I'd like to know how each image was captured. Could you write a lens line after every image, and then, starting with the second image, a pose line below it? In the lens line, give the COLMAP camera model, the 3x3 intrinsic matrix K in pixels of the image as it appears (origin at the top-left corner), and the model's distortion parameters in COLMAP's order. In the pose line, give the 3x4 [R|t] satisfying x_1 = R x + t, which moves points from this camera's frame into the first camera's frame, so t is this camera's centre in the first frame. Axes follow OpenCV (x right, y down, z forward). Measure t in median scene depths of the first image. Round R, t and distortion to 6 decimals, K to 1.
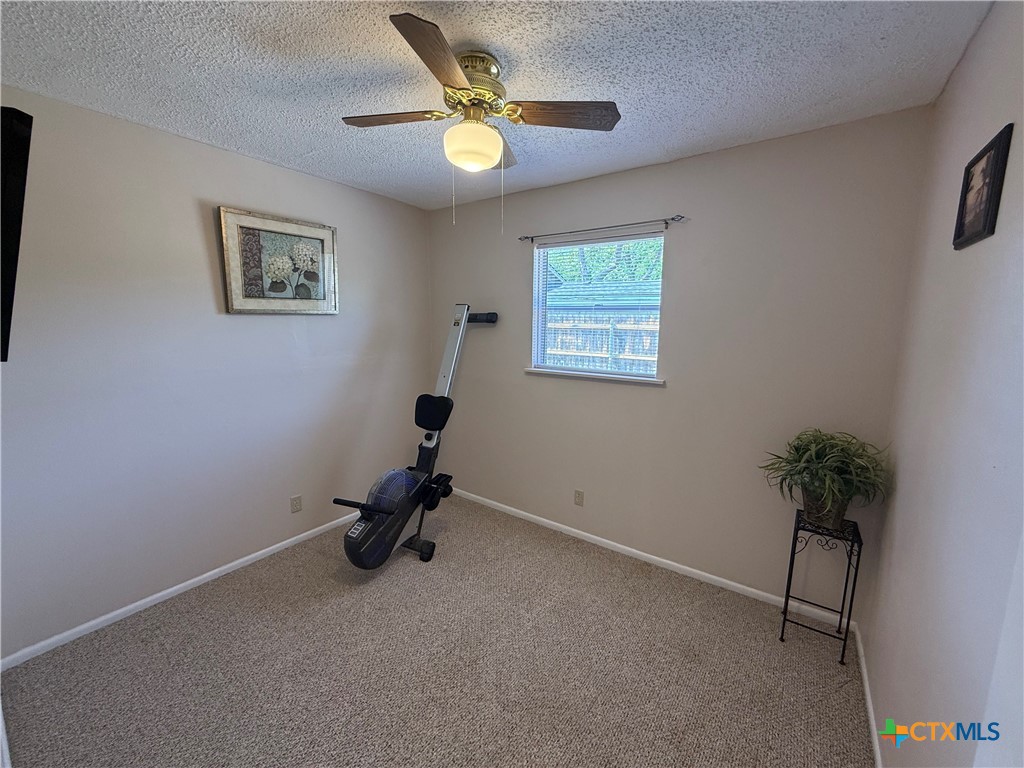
lens RADIAL K [[408.8, 0, 511.6], [0, 408.8, 382.7], [0, 0, 1]] dist [0.001417, -0.000626]
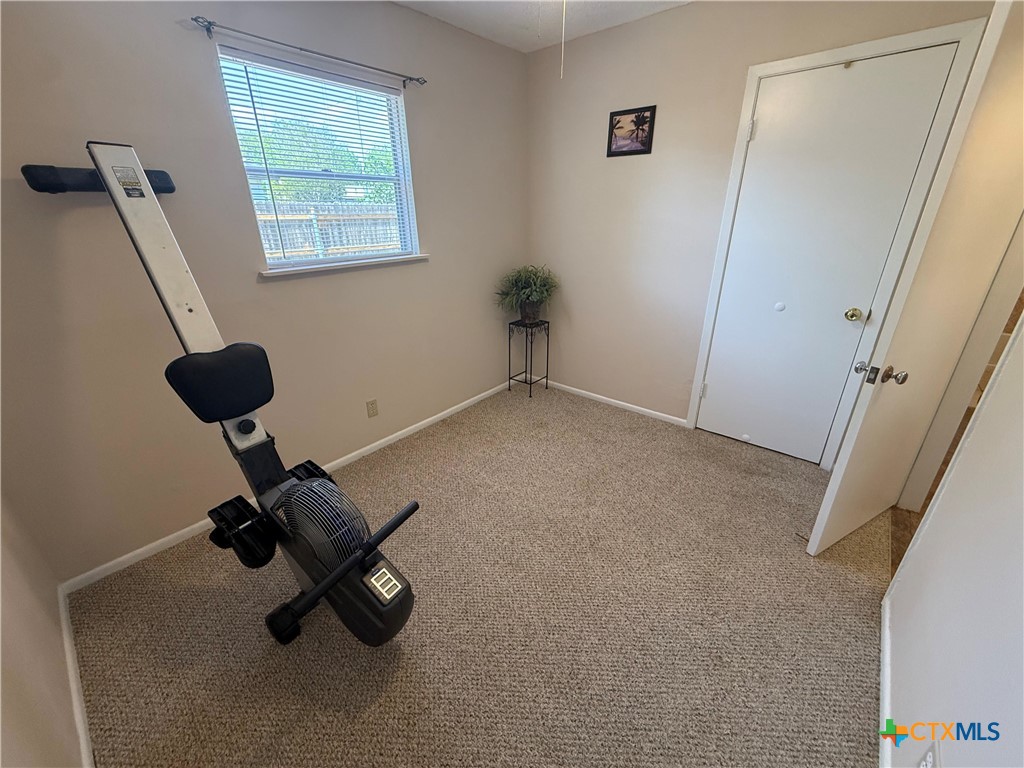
lens RADIAL K [[408.8, 0, 511.6], [0, 408.8, 382.7], [0, 0, 1]] dist [0.001417, -0.000626]
pose [[0.083468, -0.396933, 0.914044, -0.733175], [0.160514, 0.910623, 0.380790, -0.073193], [-0.983498, 0.114933, 0.139721, 0.690141]]
